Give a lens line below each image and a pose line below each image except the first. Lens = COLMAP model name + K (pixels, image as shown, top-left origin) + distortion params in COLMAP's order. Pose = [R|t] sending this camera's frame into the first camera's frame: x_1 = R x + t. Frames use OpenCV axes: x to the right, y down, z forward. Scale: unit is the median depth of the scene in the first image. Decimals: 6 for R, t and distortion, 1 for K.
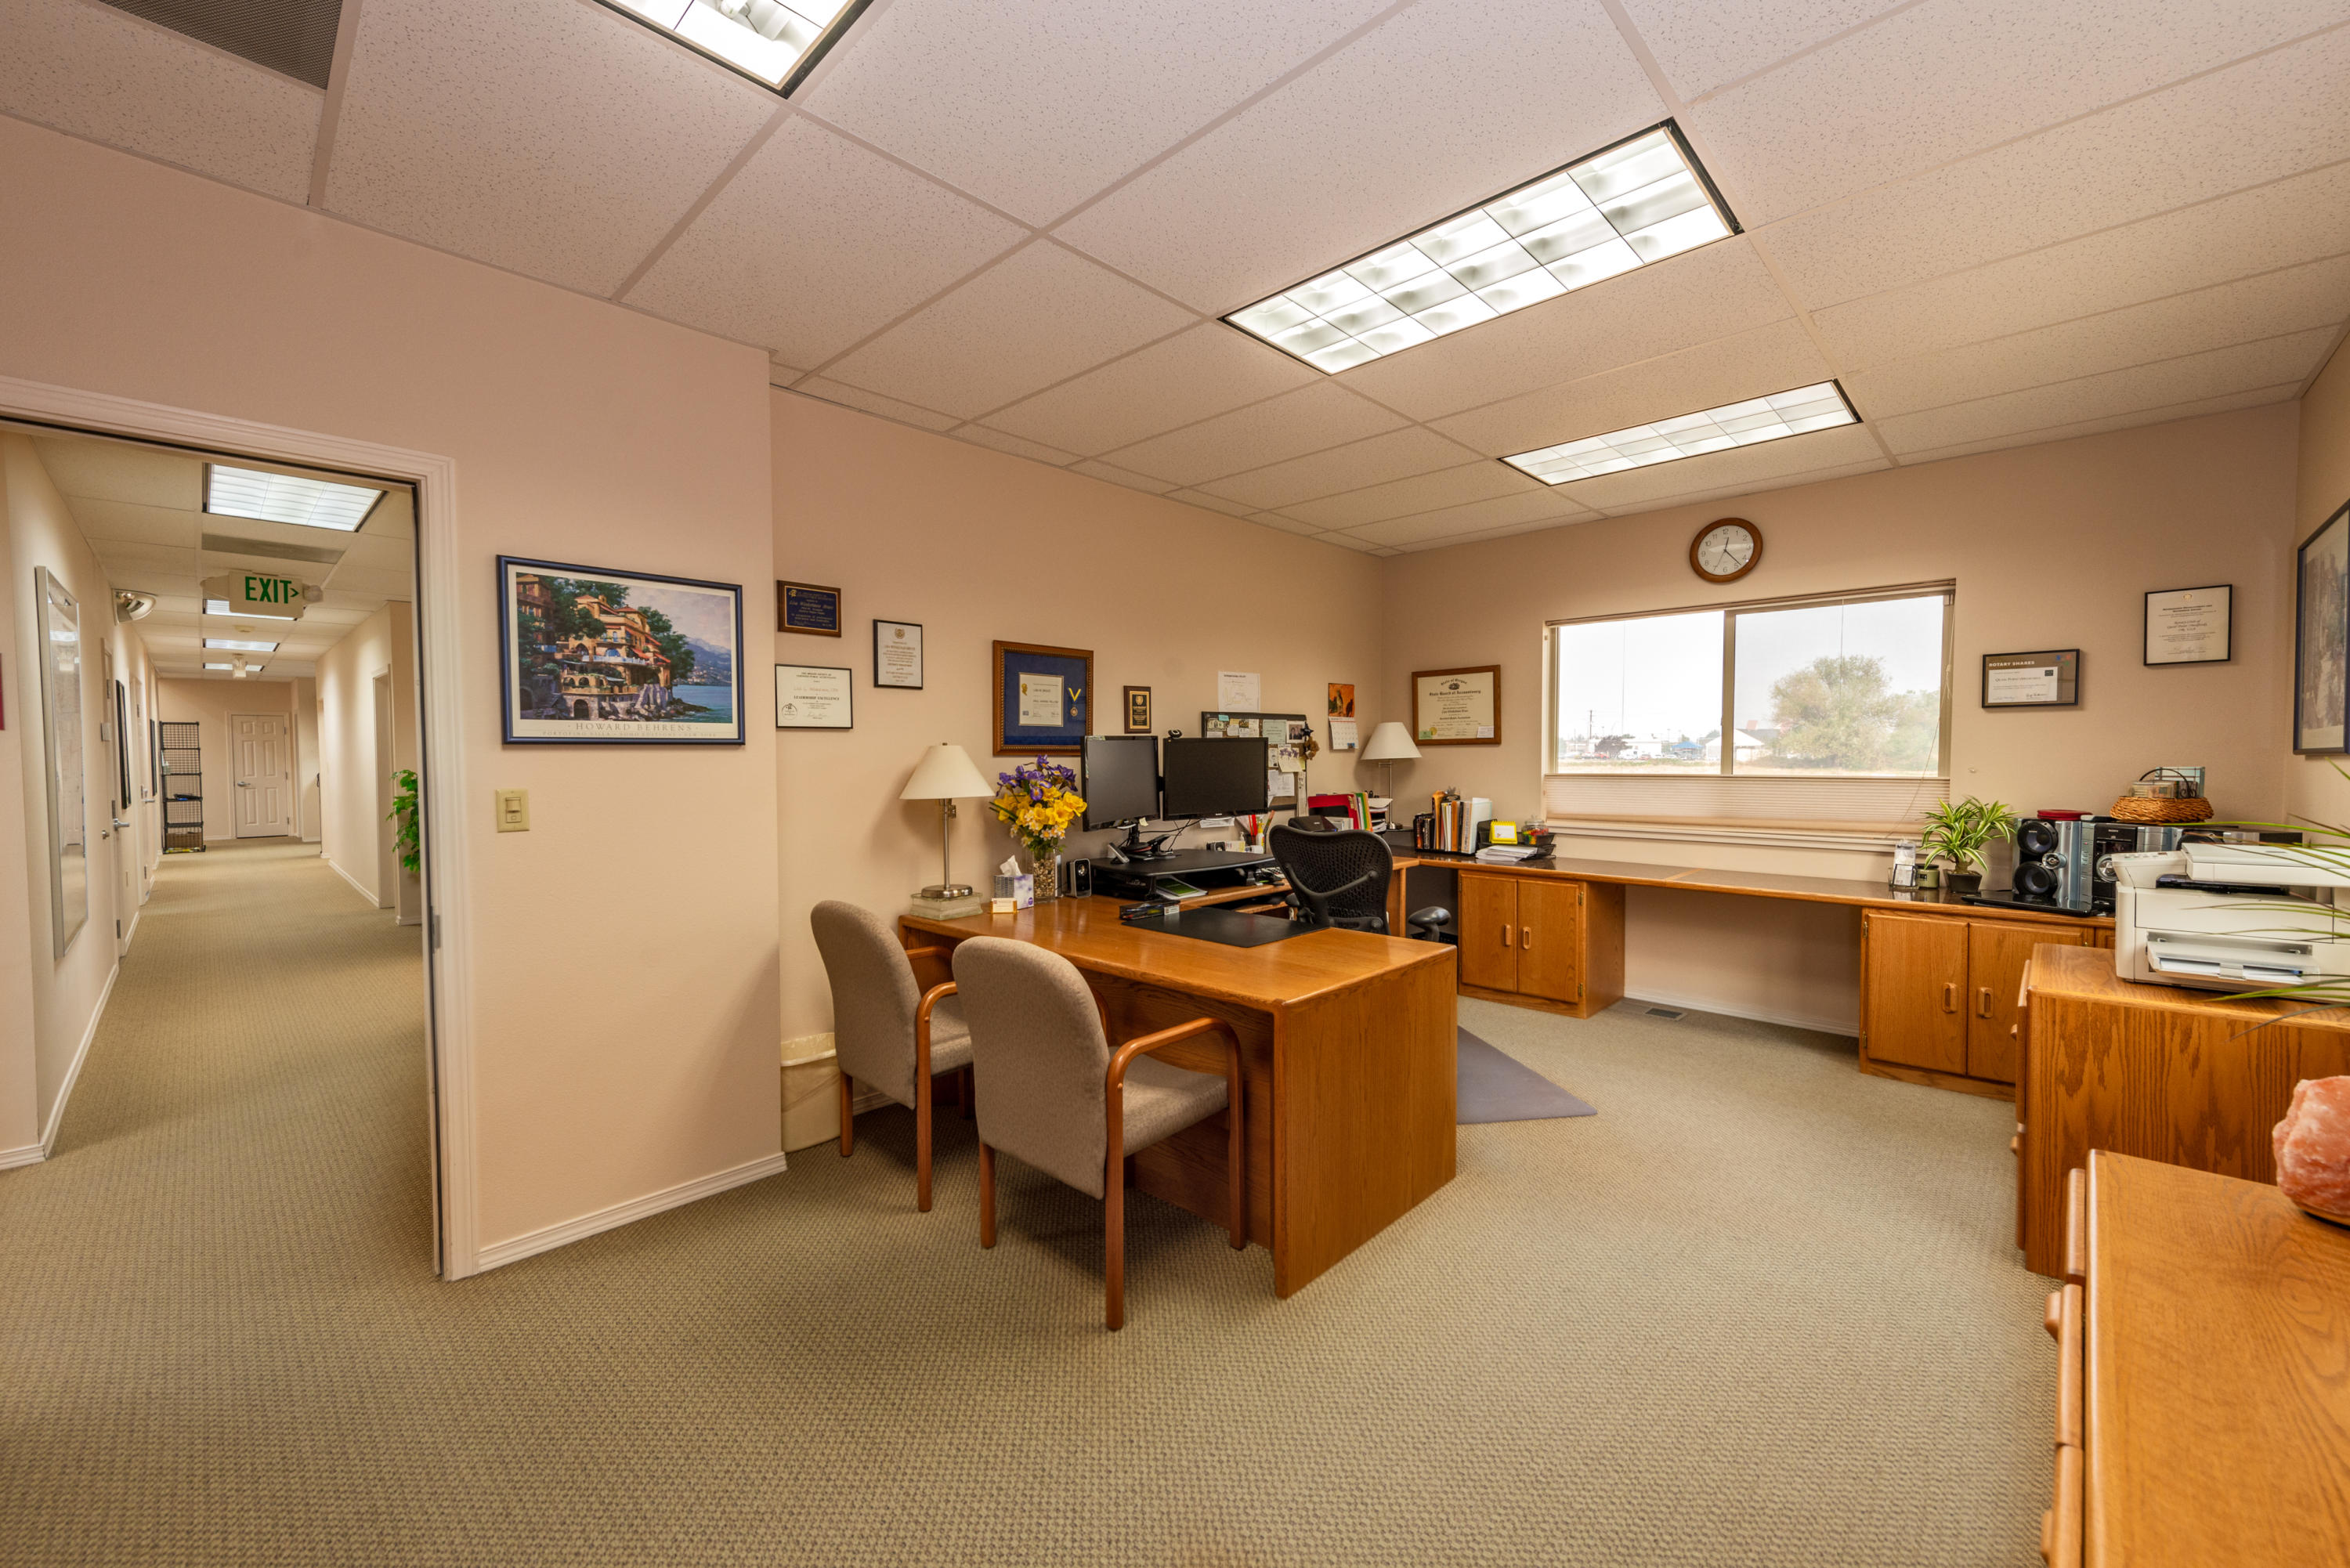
lens RADIAL K [[926.9, 0, 1170.0], [0, 926.9, 783.9], [0, 0, 1]] dist [0.009876, -0.000068]
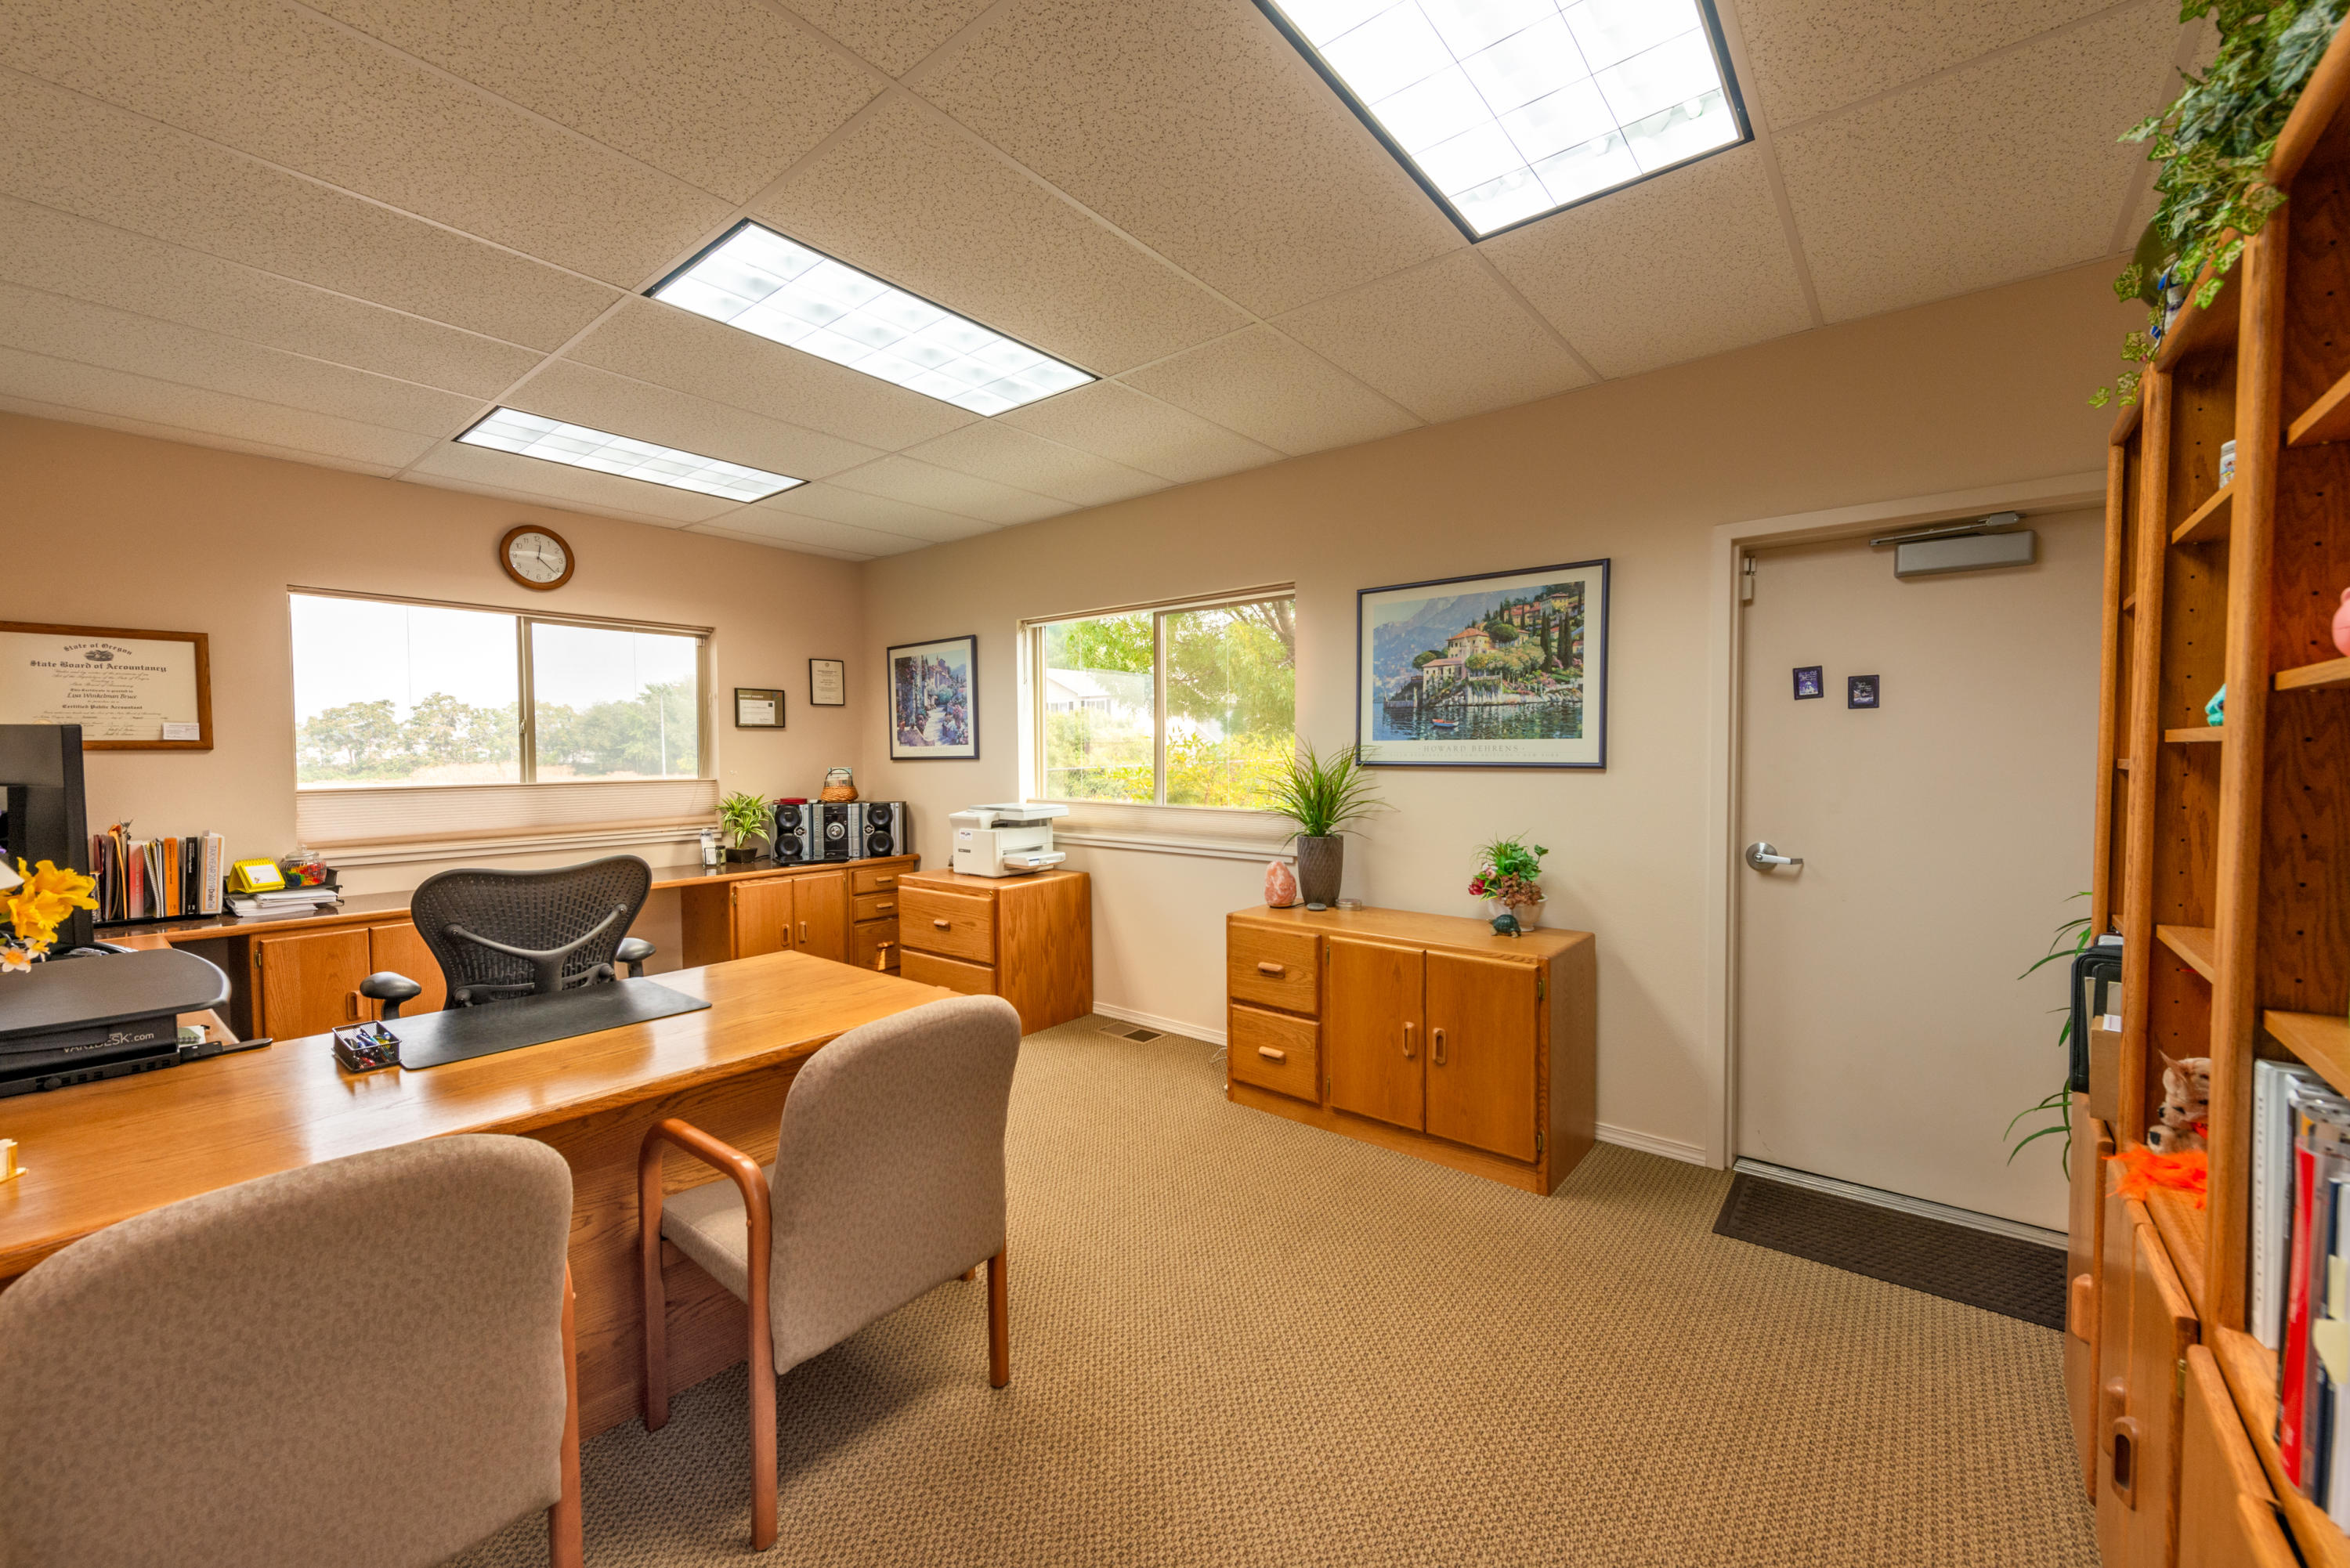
lens RADIAL K [[926.9, 0, 1169.1], [0, 926.9, 785.1], [0, 0, 1]] dist [0.009876, -0.000068]
pose [[-0.091749, -0.029742, 0.995338, -0.591925], [0.039889, 0.998642, 0.033517, -0.018112], [-0.994983, 0.042778, -0.090438, 0.543647]]
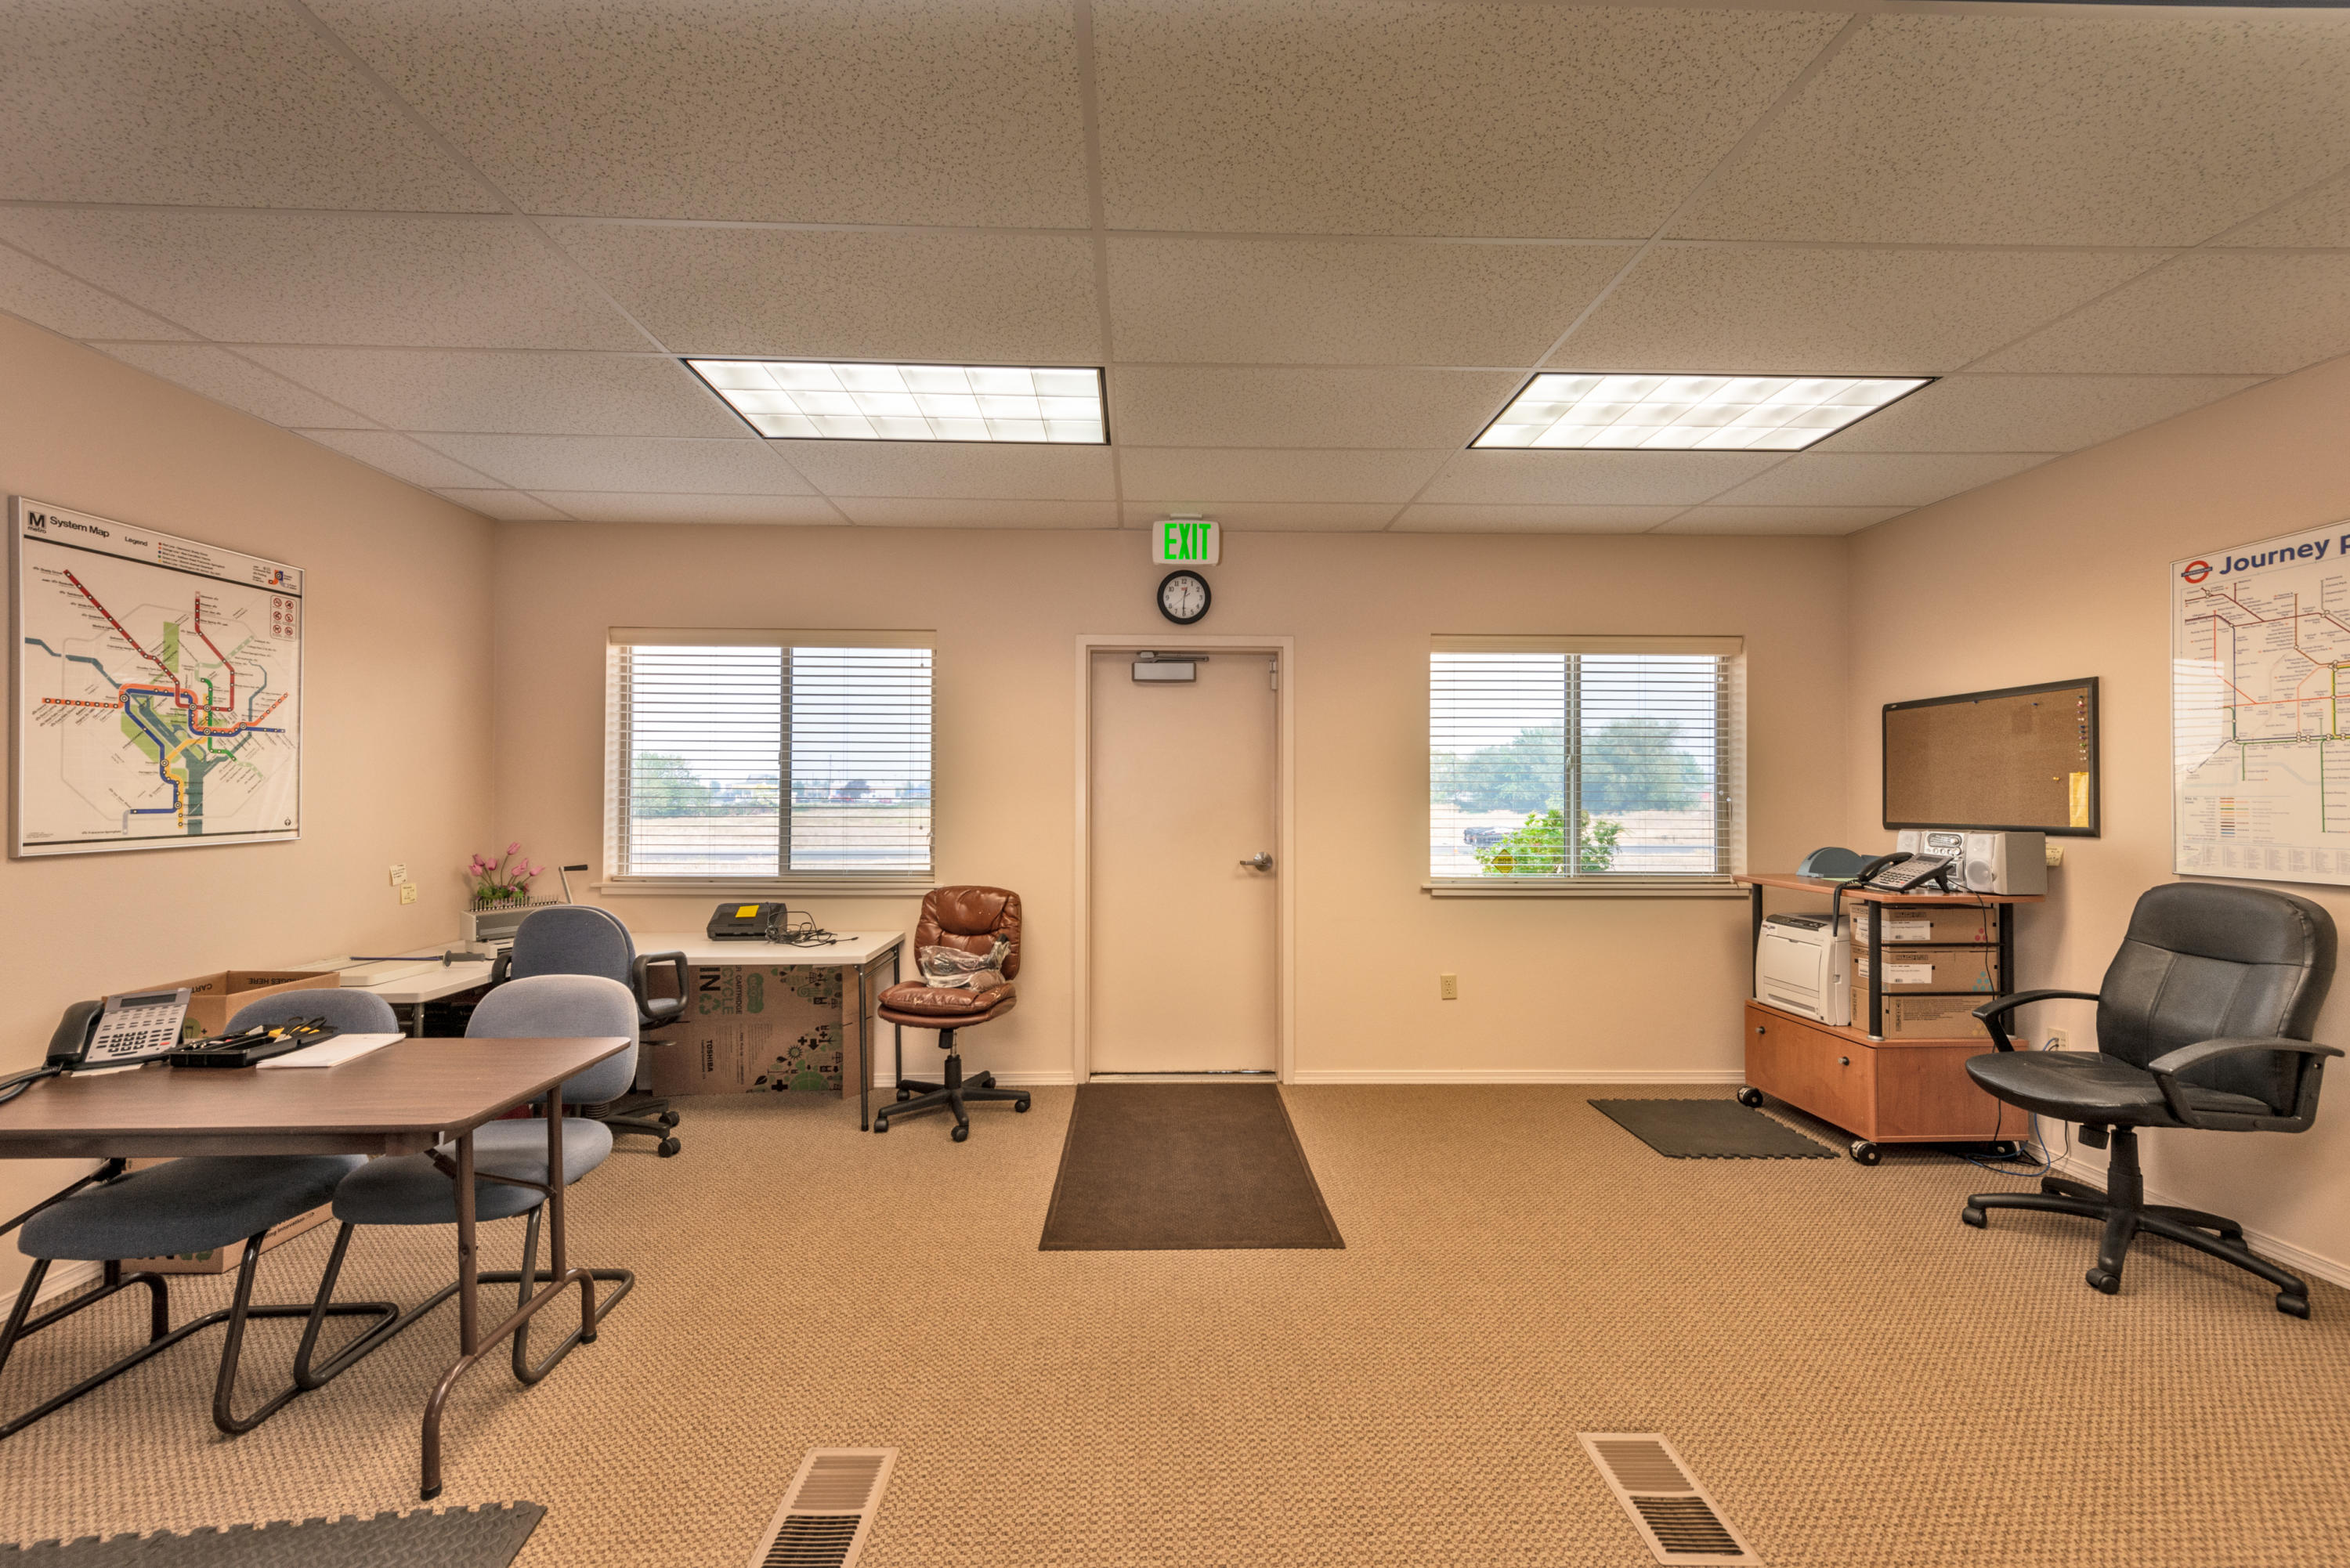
lens RADIAL K [[926.9, 0, 1174.2], [0, 926.9, 787.6], [0, 0, 1]] dist [0.009876, -0.000068]
pose [[0.700612, 0.014100, 0.713403, -0.698752], [0.013670, 0.999356, -0.033177, -0.016007], [-0.713412, 0.032997, 0.699968, 0.433574]]
